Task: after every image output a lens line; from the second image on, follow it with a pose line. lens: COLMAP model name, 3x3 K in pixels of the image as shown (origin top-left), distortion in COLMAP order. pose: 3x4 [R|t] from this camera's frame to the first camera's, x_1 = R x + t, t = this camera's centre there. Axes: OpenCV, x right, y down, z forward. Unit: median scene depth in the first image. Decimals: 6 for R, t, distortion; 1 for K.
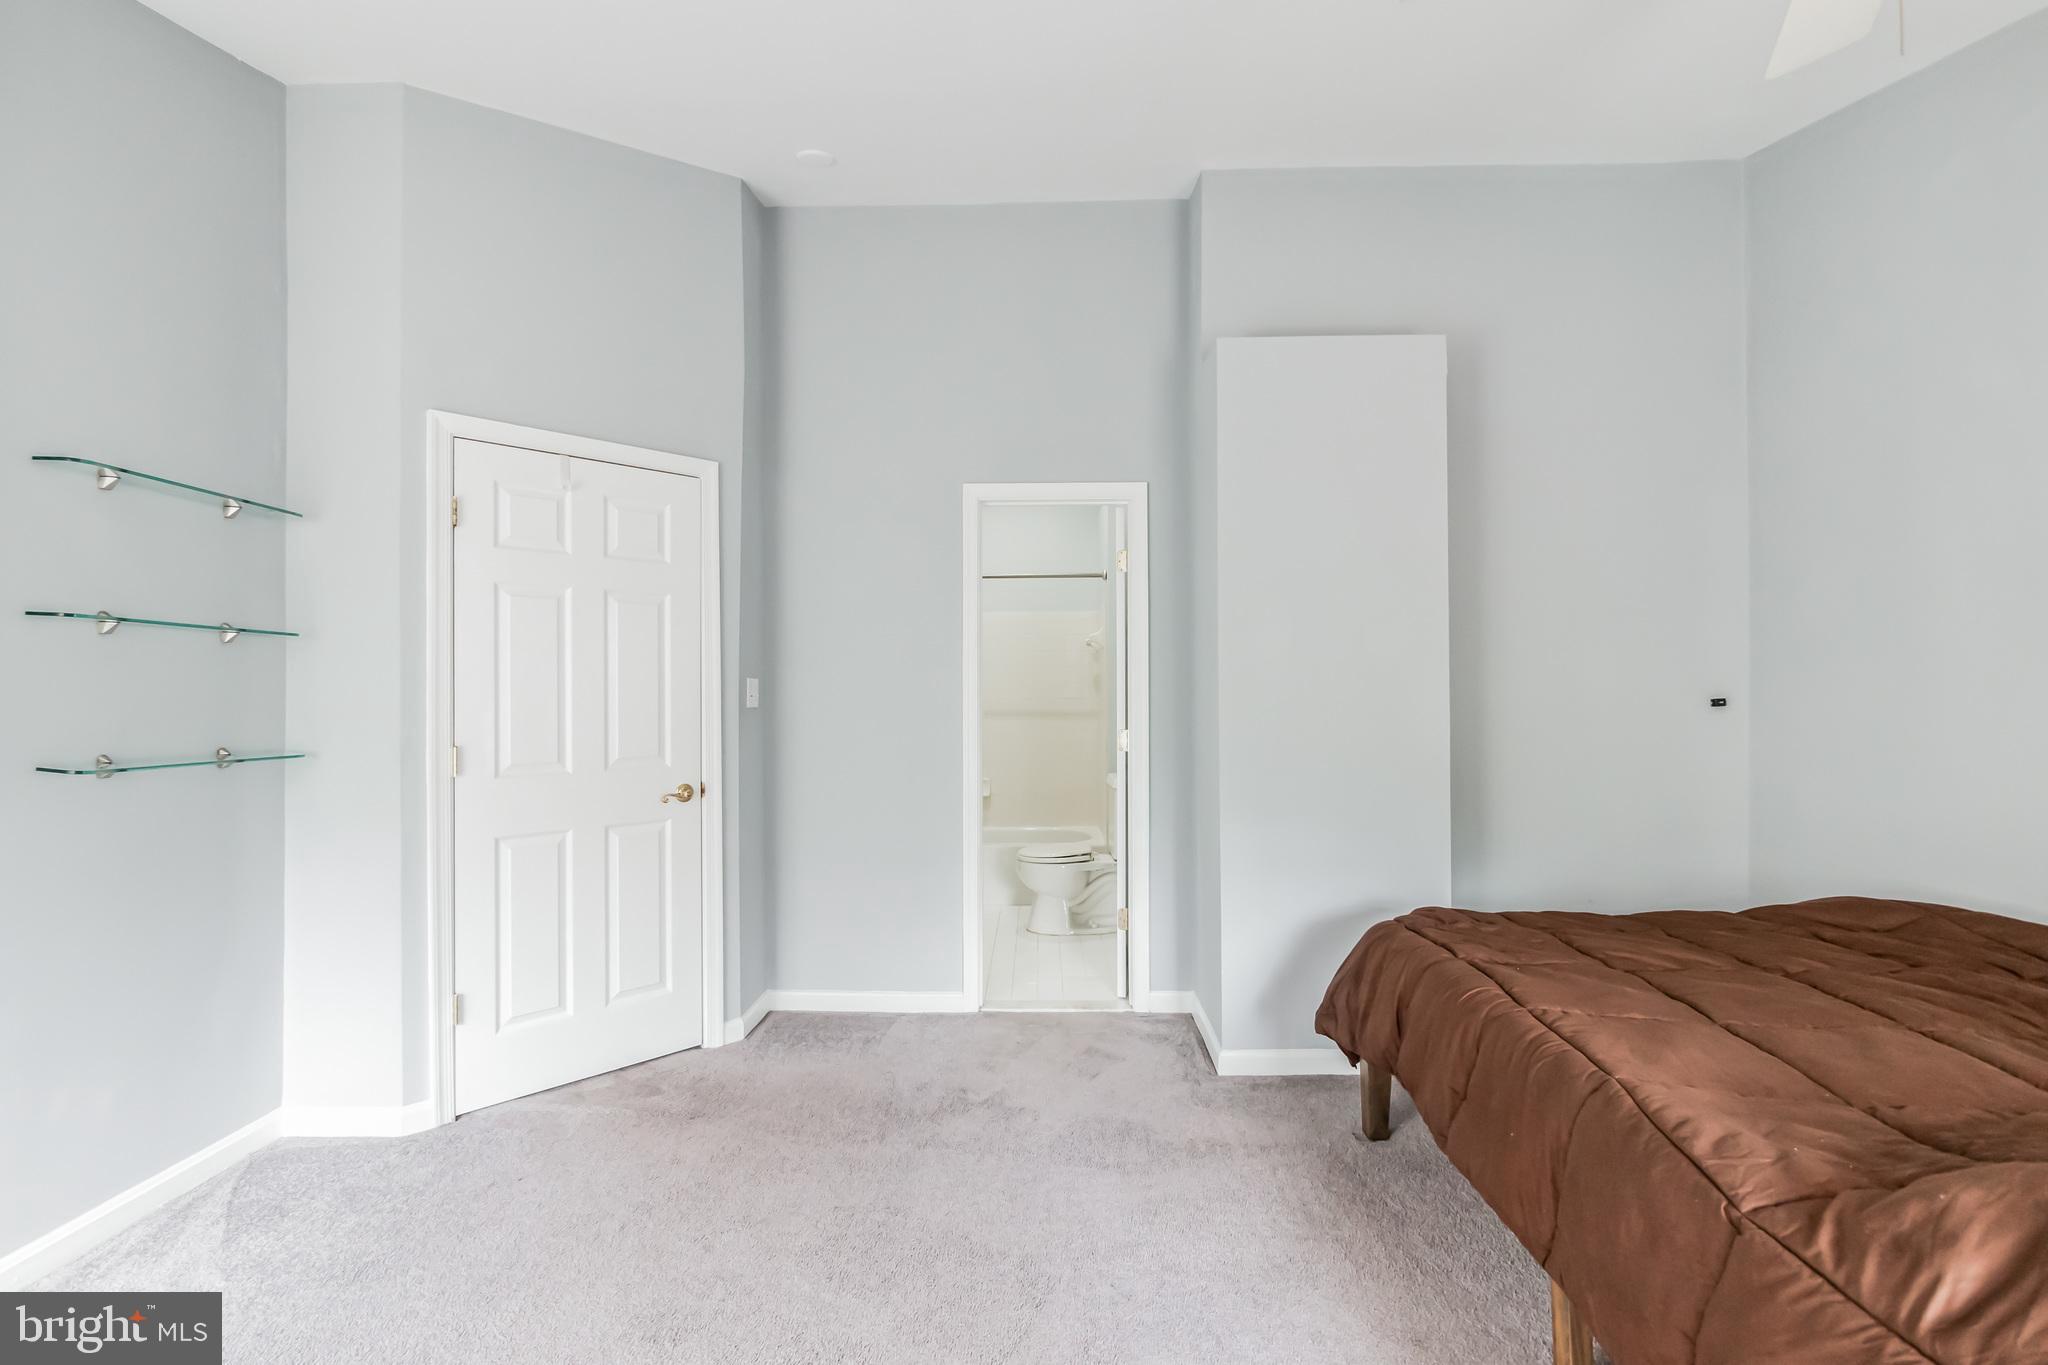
lens RADIAL K [[874.8, 0, 1024.0], [0, 874.8, 680.2], [0, 0, 1]] dist [-0.003821, 0.000708]
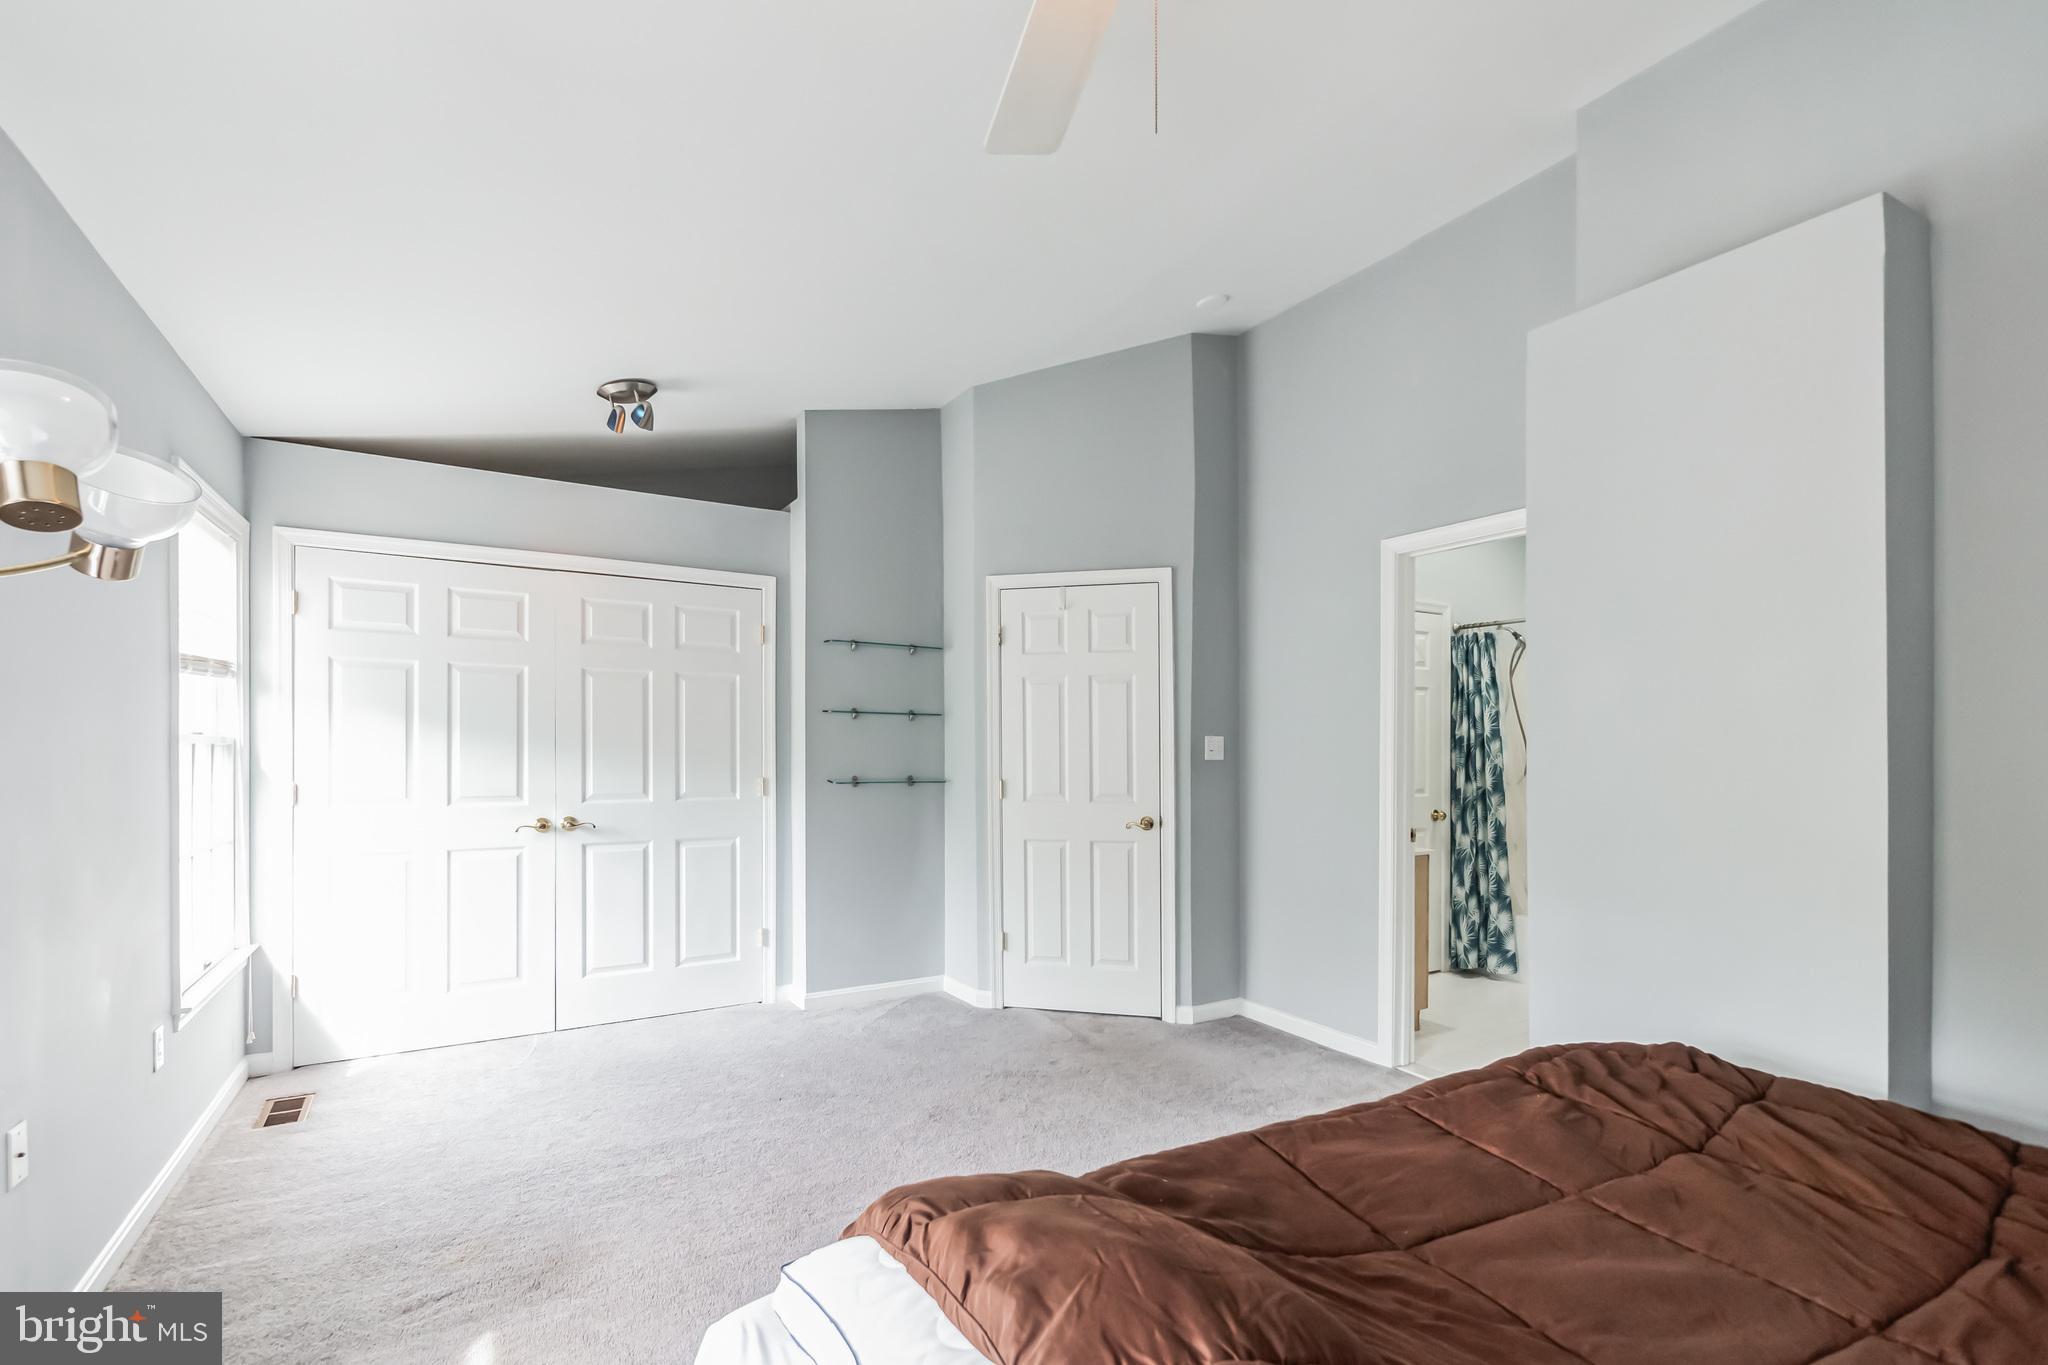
lens RADIAL K [[874.8, 0, 999.5], [0, 874.8, 749.3], [0, 0, 1]] dist [-0.003821, 0.000708]
pose [[0.540024, 0.004741, -0.841636, 0.688987], [0.007523, 0.999917, 0.010459, 0.001498], [0.841616, -0.011980, 0.539944, 0.113253]]
